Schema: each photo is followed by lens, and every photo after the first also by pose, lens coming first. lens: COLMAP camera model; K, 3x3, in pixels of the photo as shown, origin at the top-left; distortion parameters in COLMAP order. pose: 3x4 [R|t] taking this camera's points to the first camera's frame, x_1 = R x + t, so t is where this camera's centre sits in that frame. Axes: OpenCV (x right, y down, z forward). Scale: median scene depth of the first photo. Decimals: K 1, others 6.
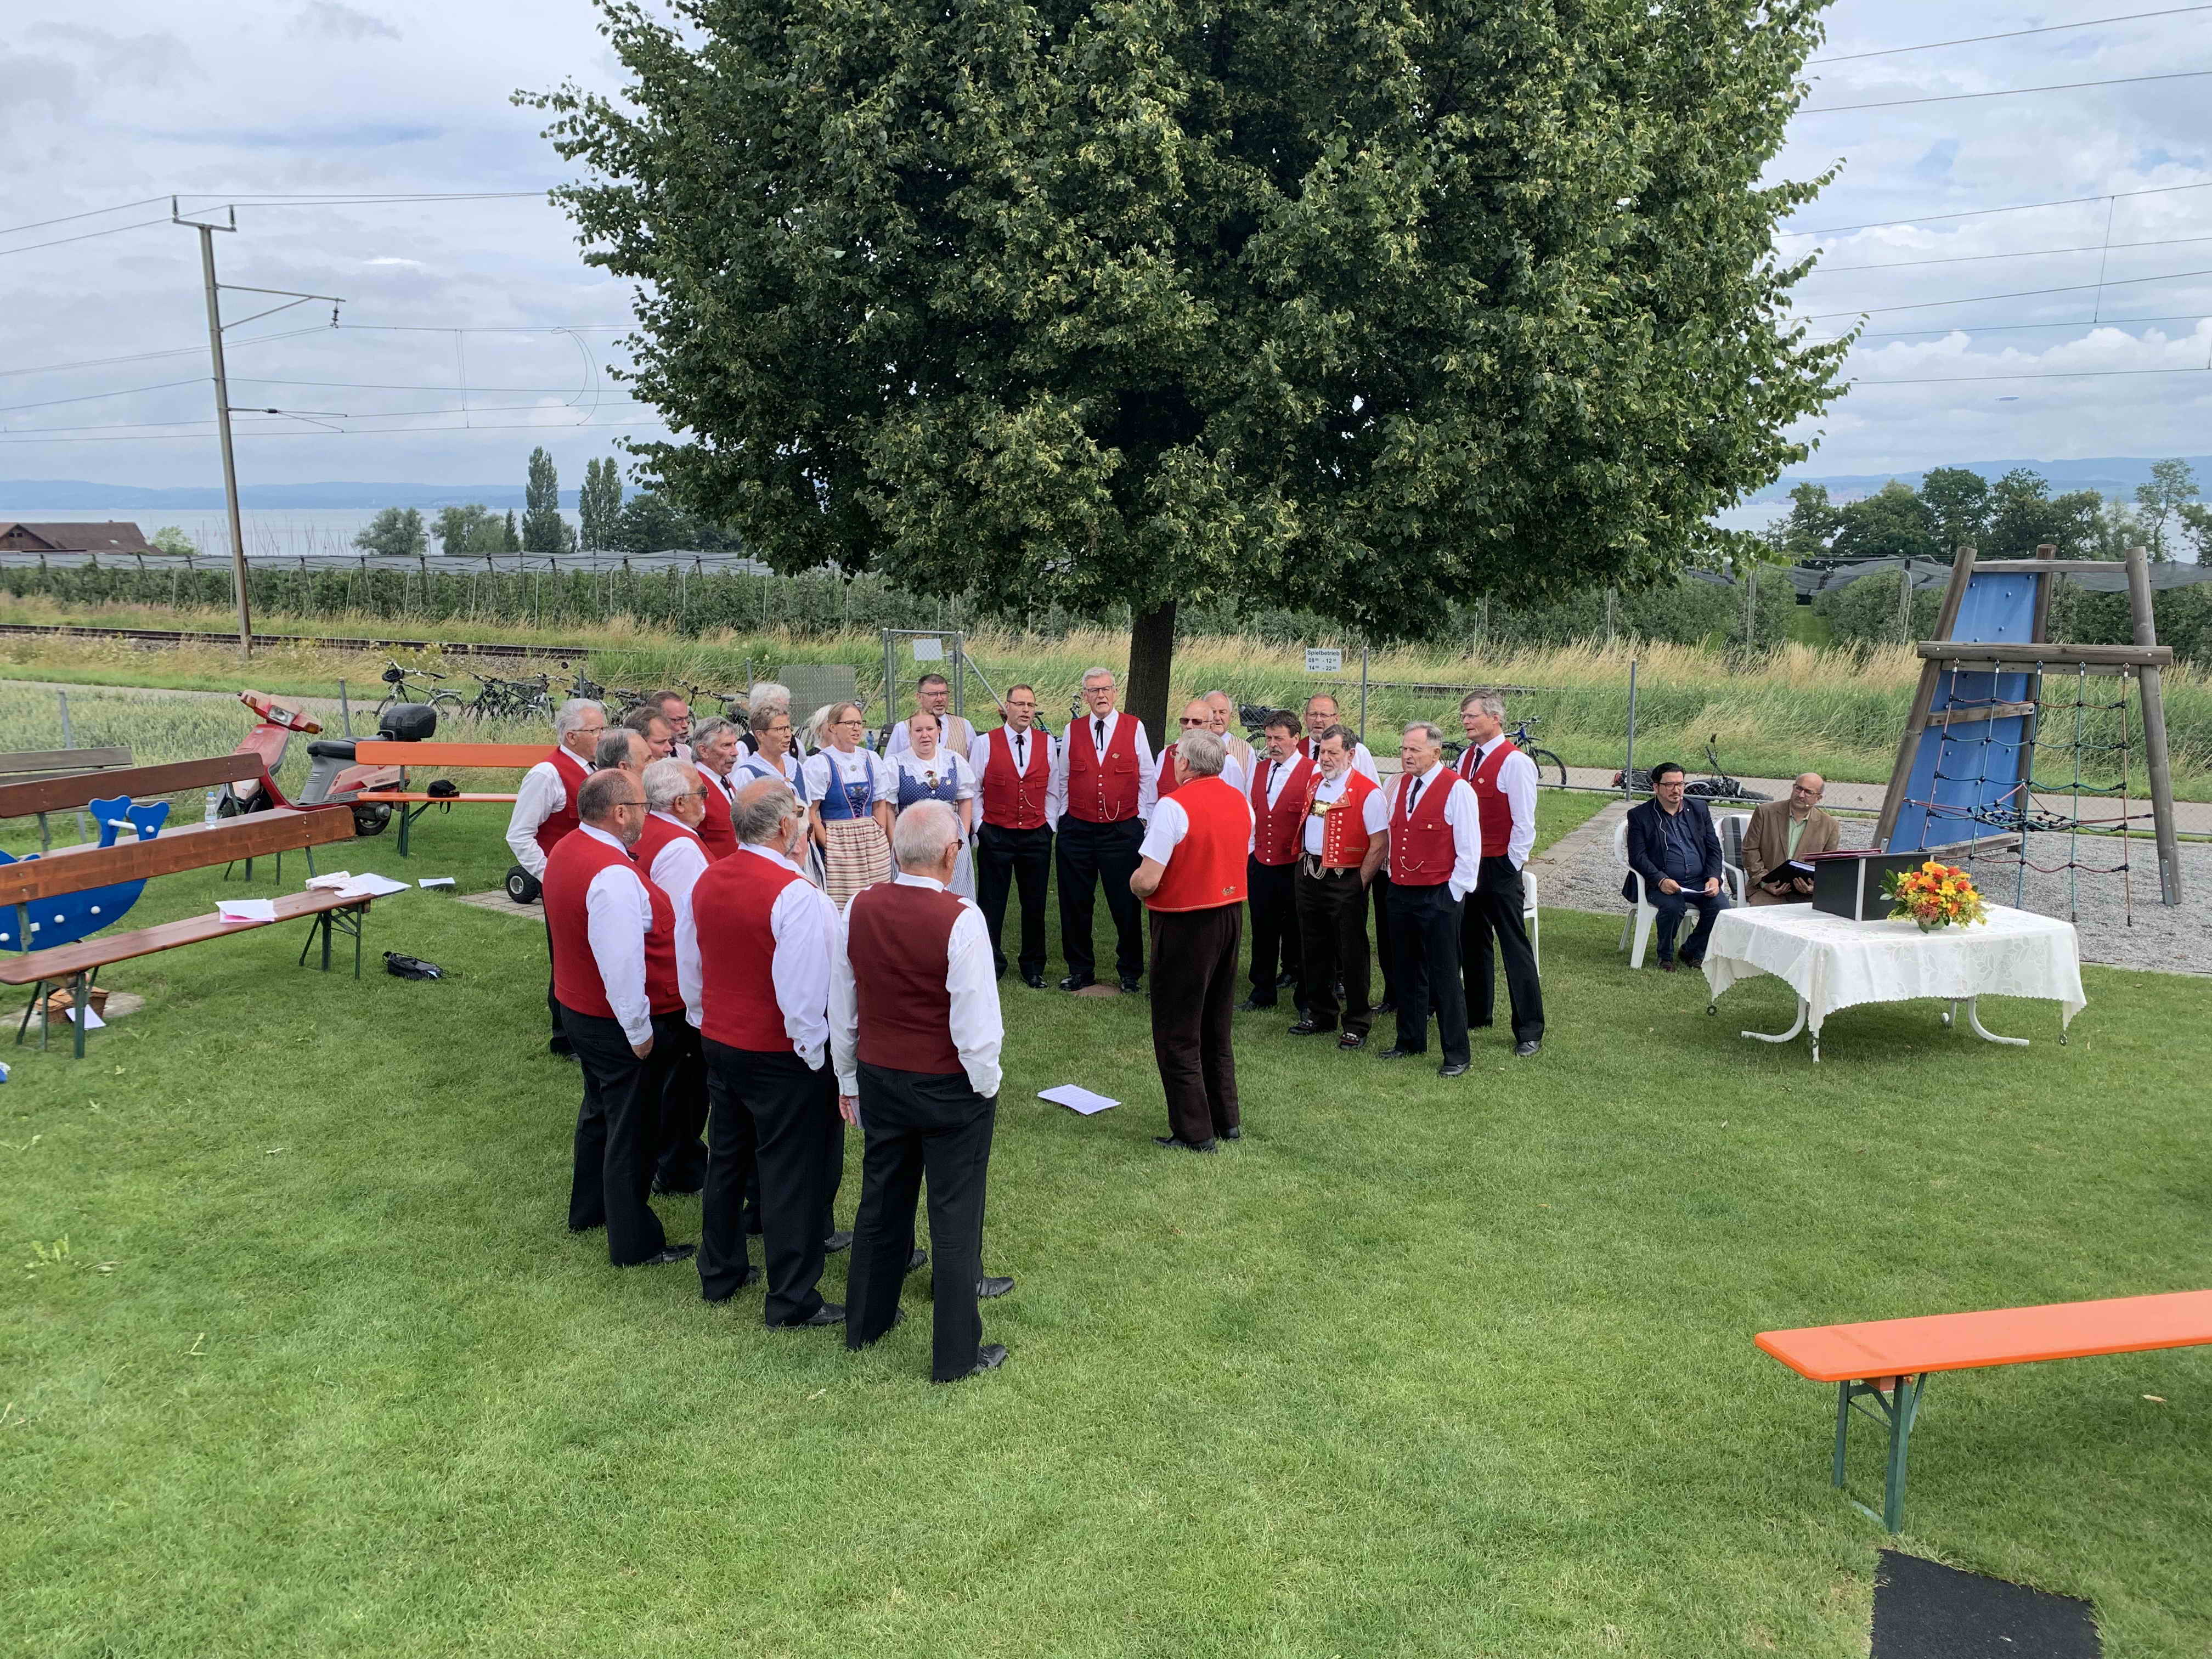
lens RADIAL K [[1750.1, 0, 1090.9], [0, 1750.1, 826.0], [0, 0, 1]] dist [0.055610, -0.070131]
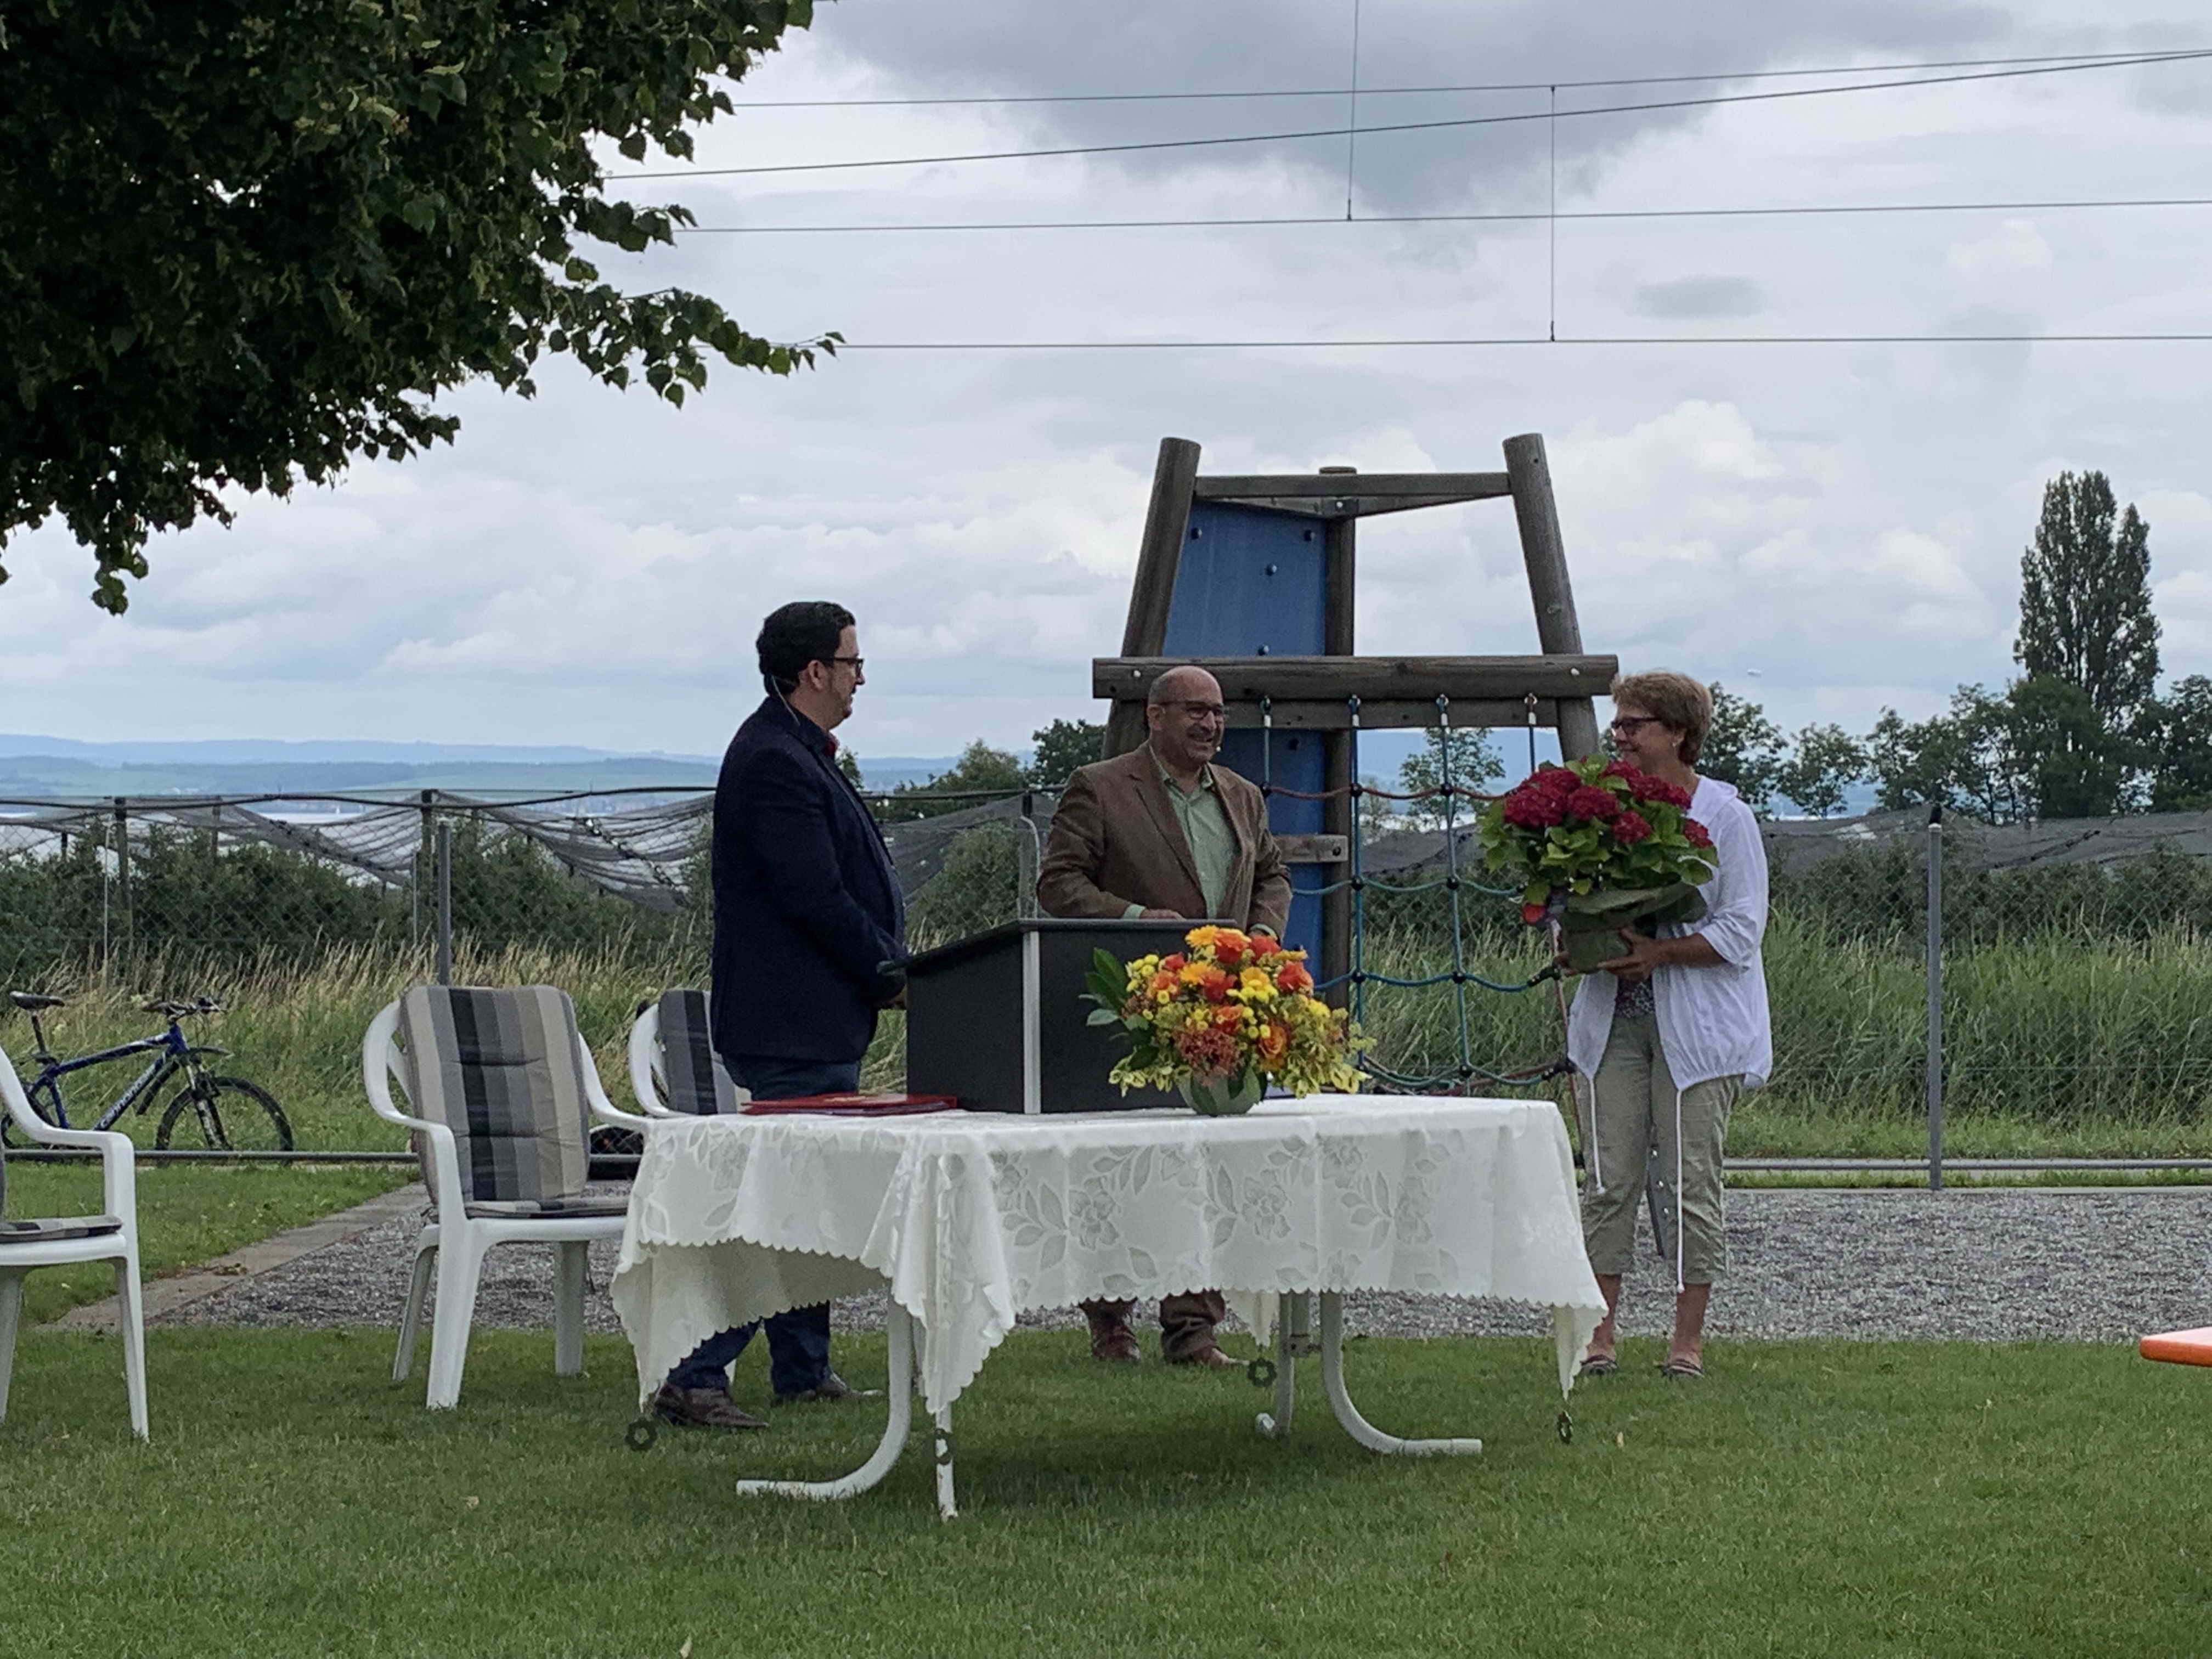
lens RADIAL K [[3923.0, 0, 1094.5], [0, 3923.0, 832.8], [0, 0, 1]] dist [0.083065, 0.000000]
pose [[0.900453, 0.008638, 0.434867, 0.103977], [0.074097, 0.982141, -0.172939, 0.124913], [-0.428595, 0.187946, 0.883732, 0.285306]]
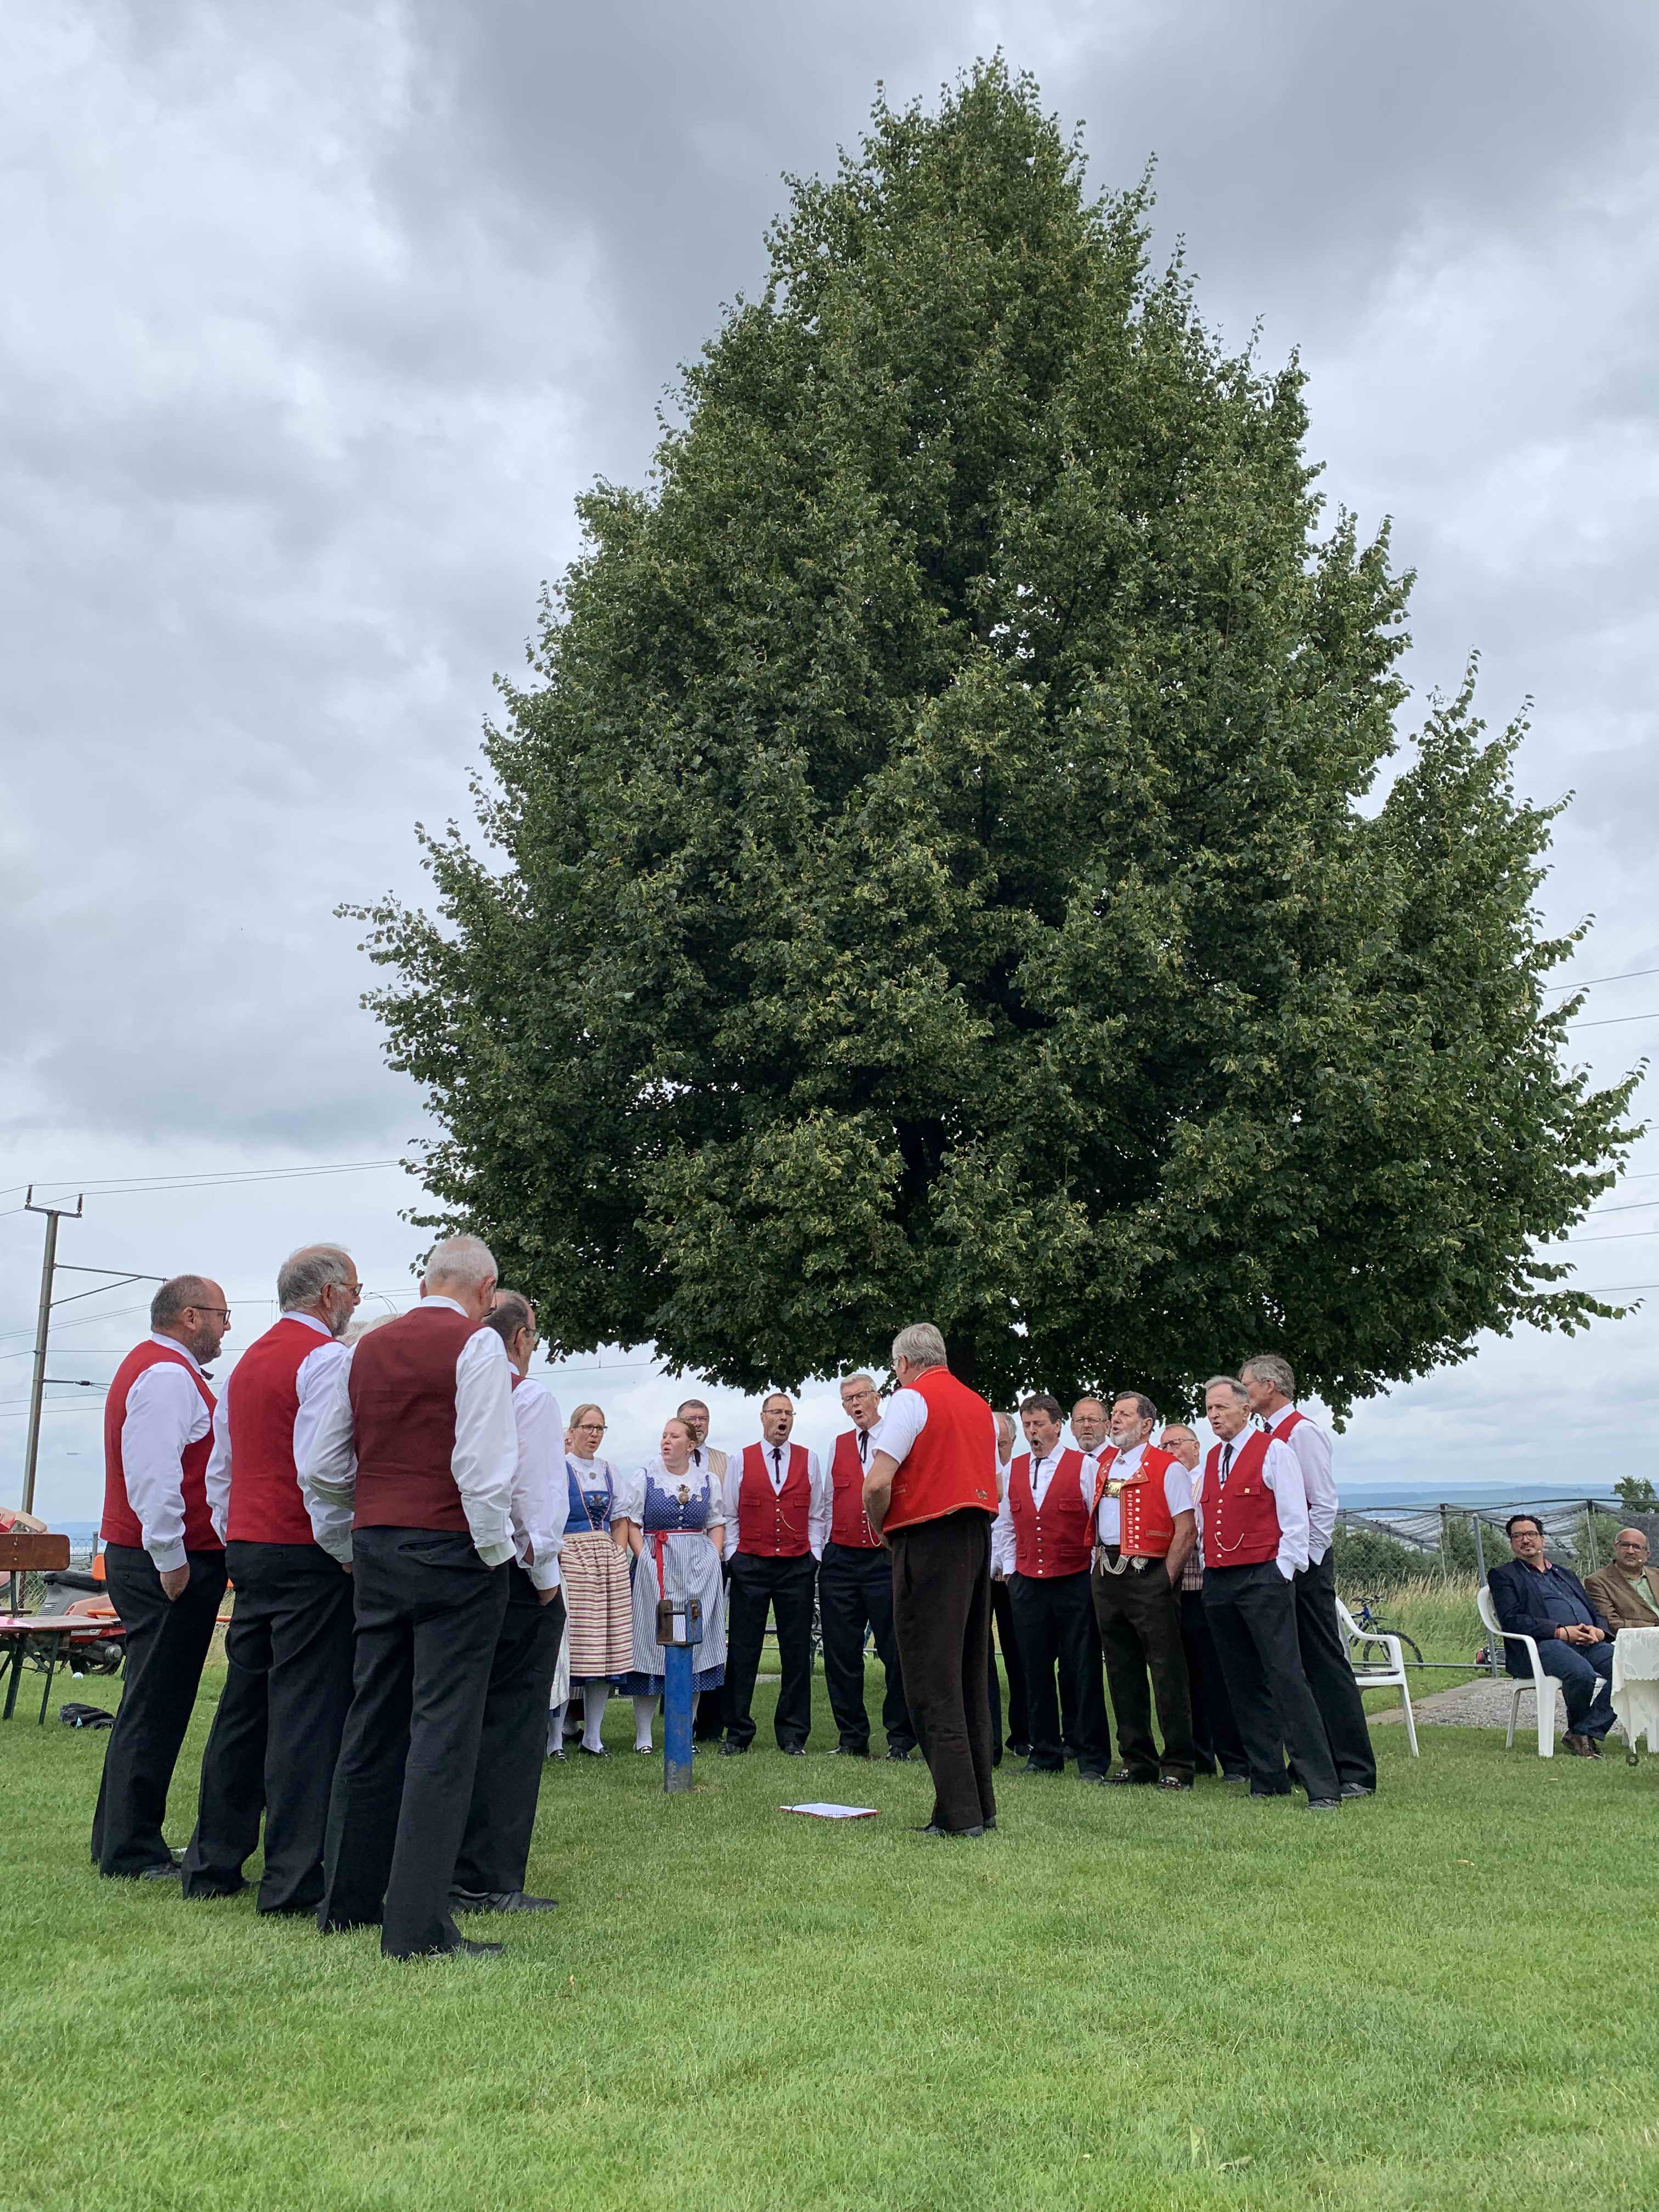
lens RADIAL K [[1750.1, 0, 814.3], [0, 1750.1, 1088.4], [0, 0, 1]] dist [0.055610, -0.070131]
pose [[0.998891, -0.026010, -0.039242, 0.007054], [0.006822, 0.904708, -0.425977, 0.168123], [0.046582, 0.425237, 0.903882, 0.090542]]
